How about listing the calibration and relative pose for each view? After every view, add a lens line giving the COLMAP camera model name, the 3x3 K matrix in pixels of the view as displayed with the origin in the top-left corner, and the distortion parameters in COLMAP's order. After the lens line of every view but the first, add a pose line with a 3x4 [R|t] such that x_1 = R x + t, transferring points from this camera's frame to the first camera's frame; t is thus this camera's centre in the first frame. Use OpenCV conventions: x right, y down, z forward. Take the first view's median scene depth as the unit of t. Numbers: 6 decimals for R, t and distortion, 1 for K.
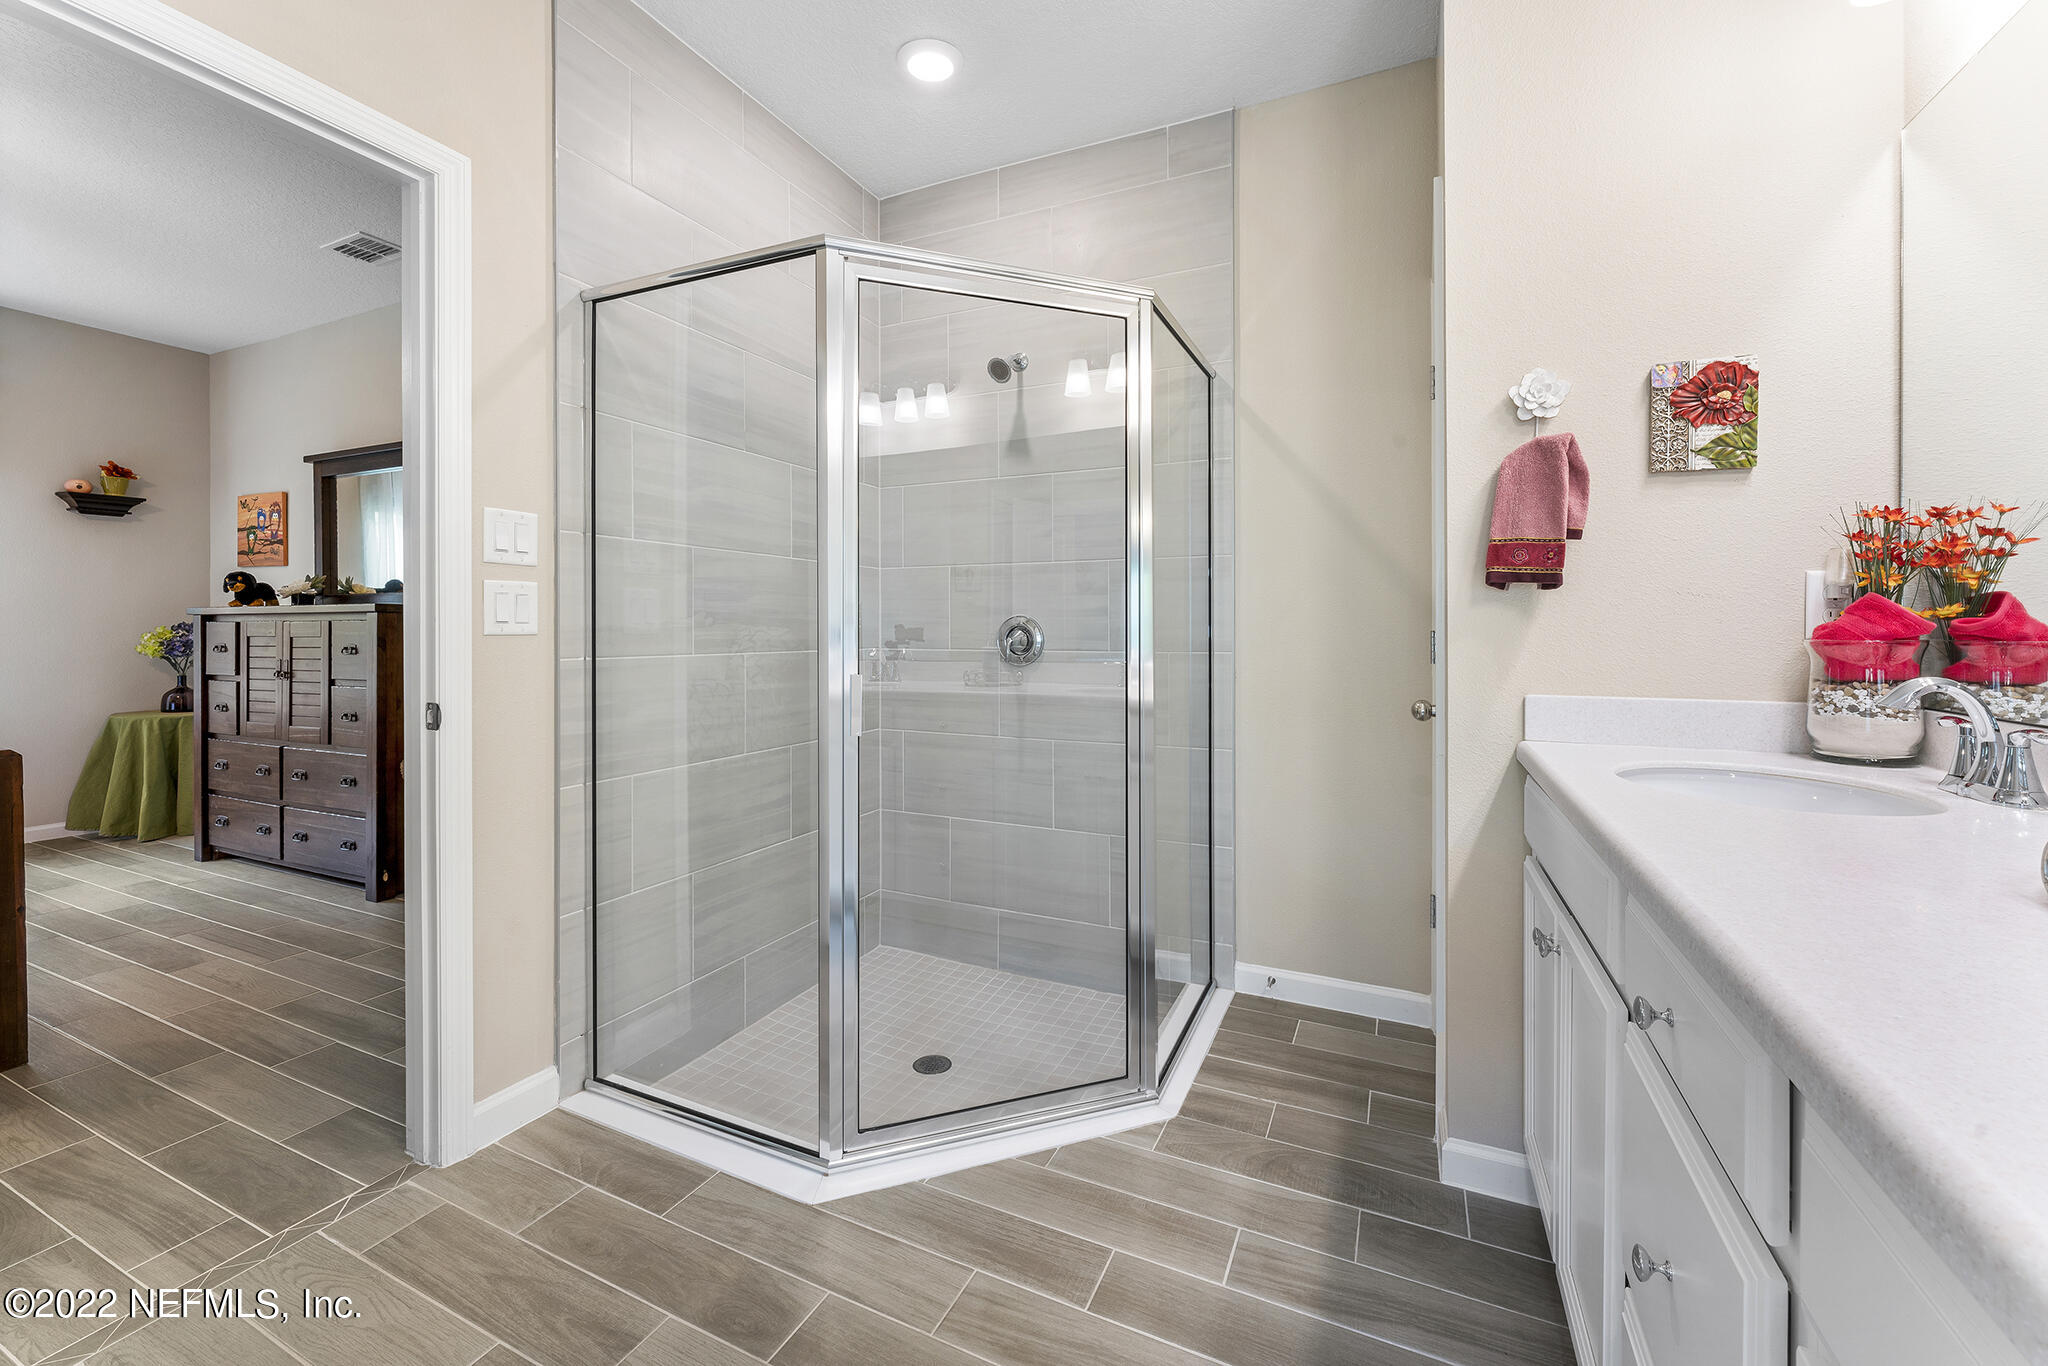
lens RADIAL K [[827.9, 0, 1016.1], [0, 827.9, 628.6], [0, 0, 1]] dist [0.000168, 0.000009]
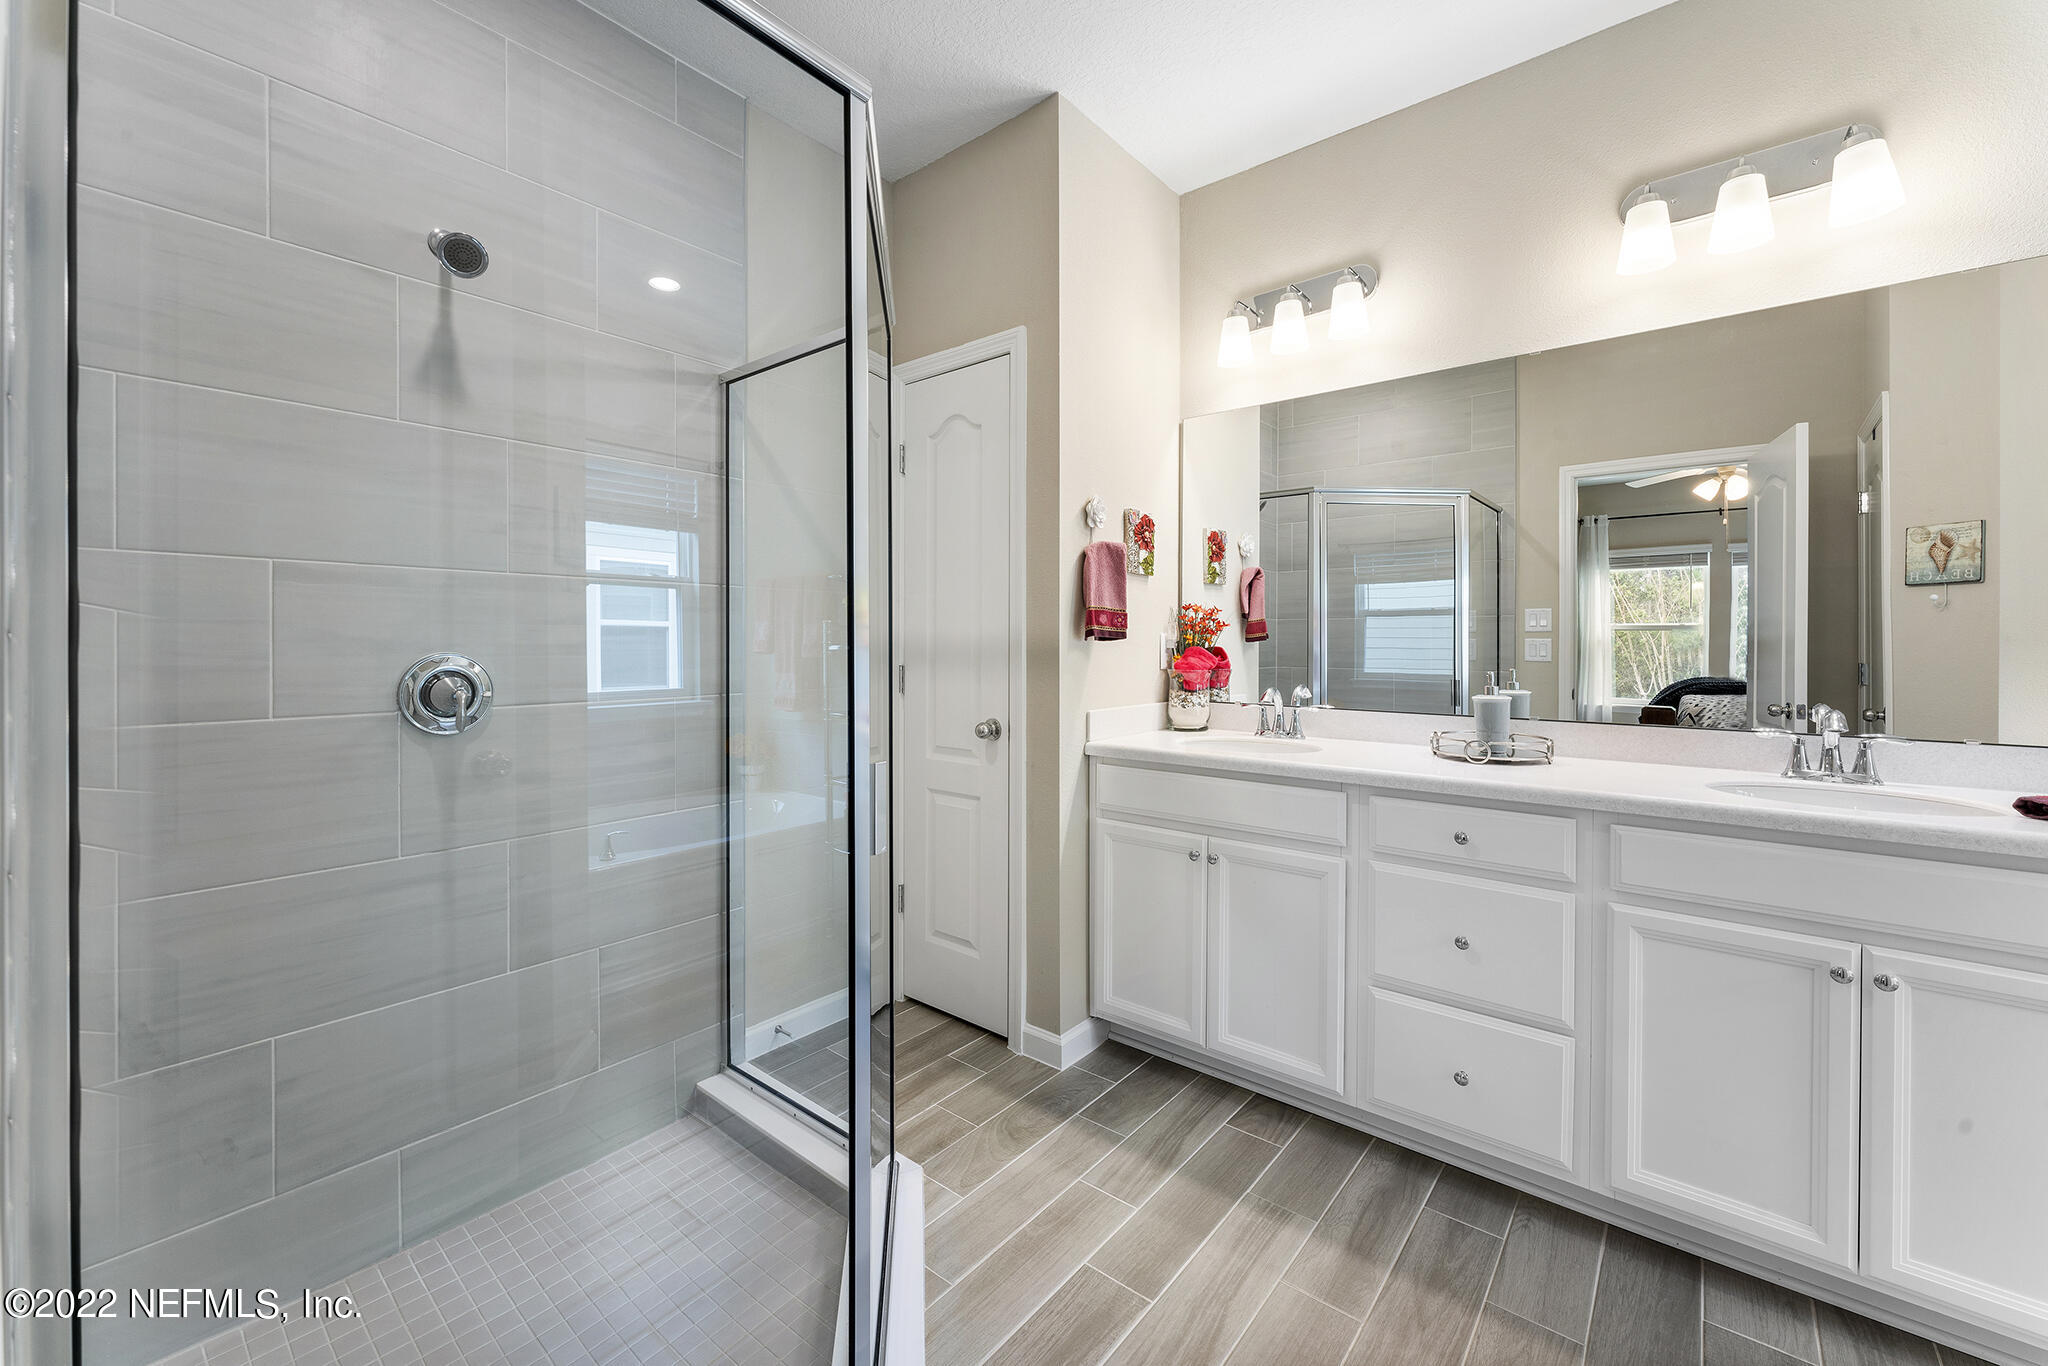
lens RADIAL K [[827.9, 0, 1016.1], [0, 827.9, 628.6], [0, 0, 1]] dist [0.000168, 0.000009]
pose [[0.244729, 0.011305, 0.969526, -0.904310], [-0.005352, 0.999933, -0.010309, -0.054027], [-0.969577, -0.002666, 0.244773, 0.789493]]
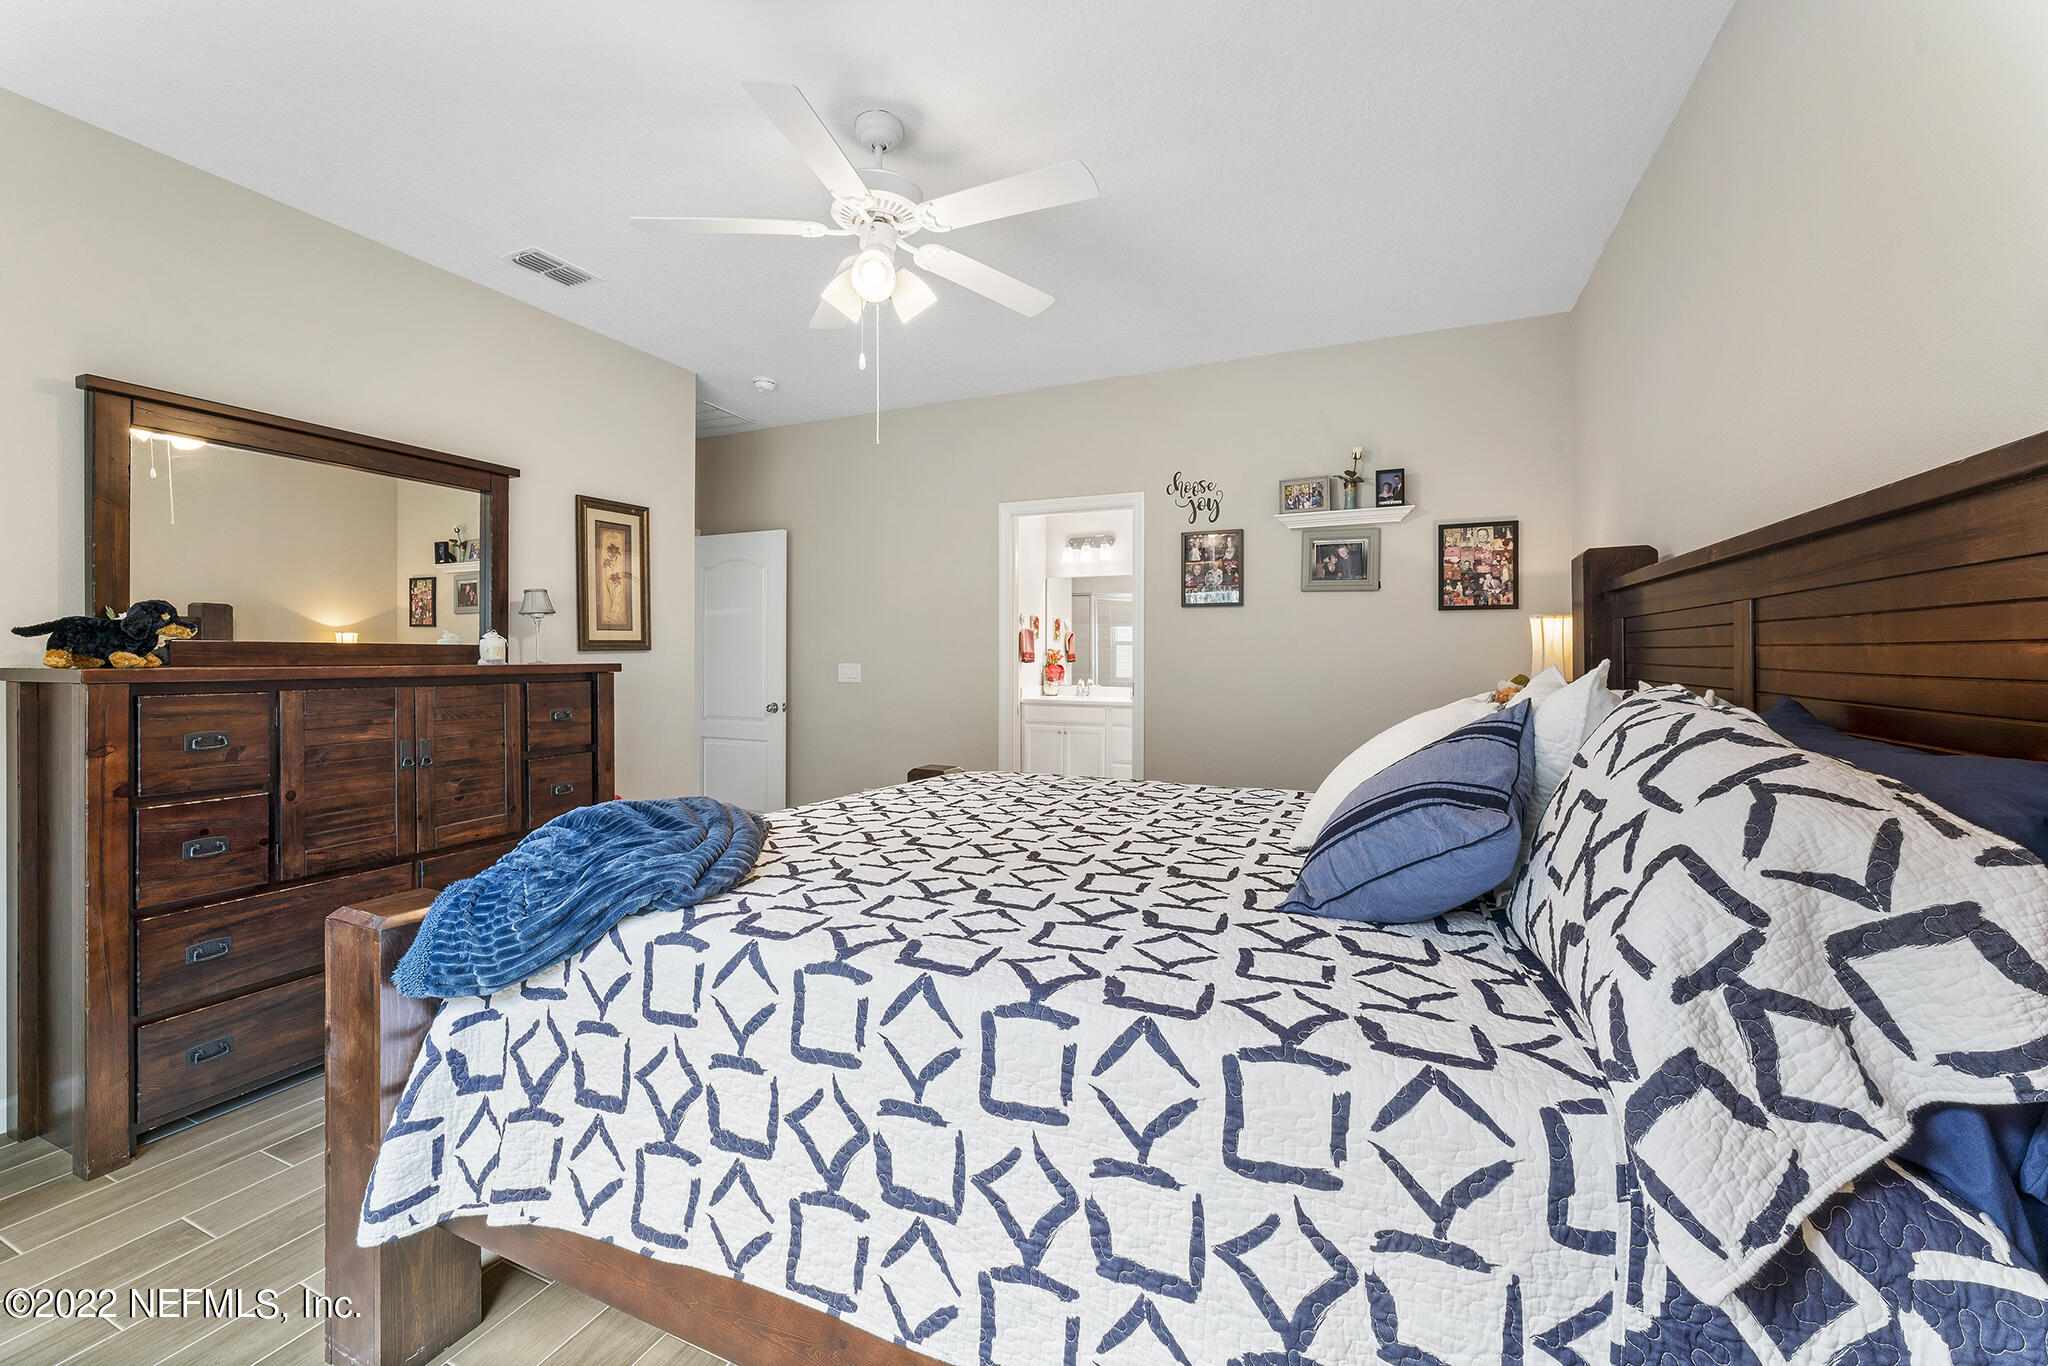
lens RADIAL K [[834.8, 0, 1029.2], [0, 834.8, 657.5], [0, 0, 1]] dist [-0.000383, -0.000066]
pose [[-0.039459, -0.002849, 0.999217, -4.088549], [-0.002733, 0.999993, 0.002743, -0.091287], [-0.999217, -0.002622, -0.039467, 1.200722]]
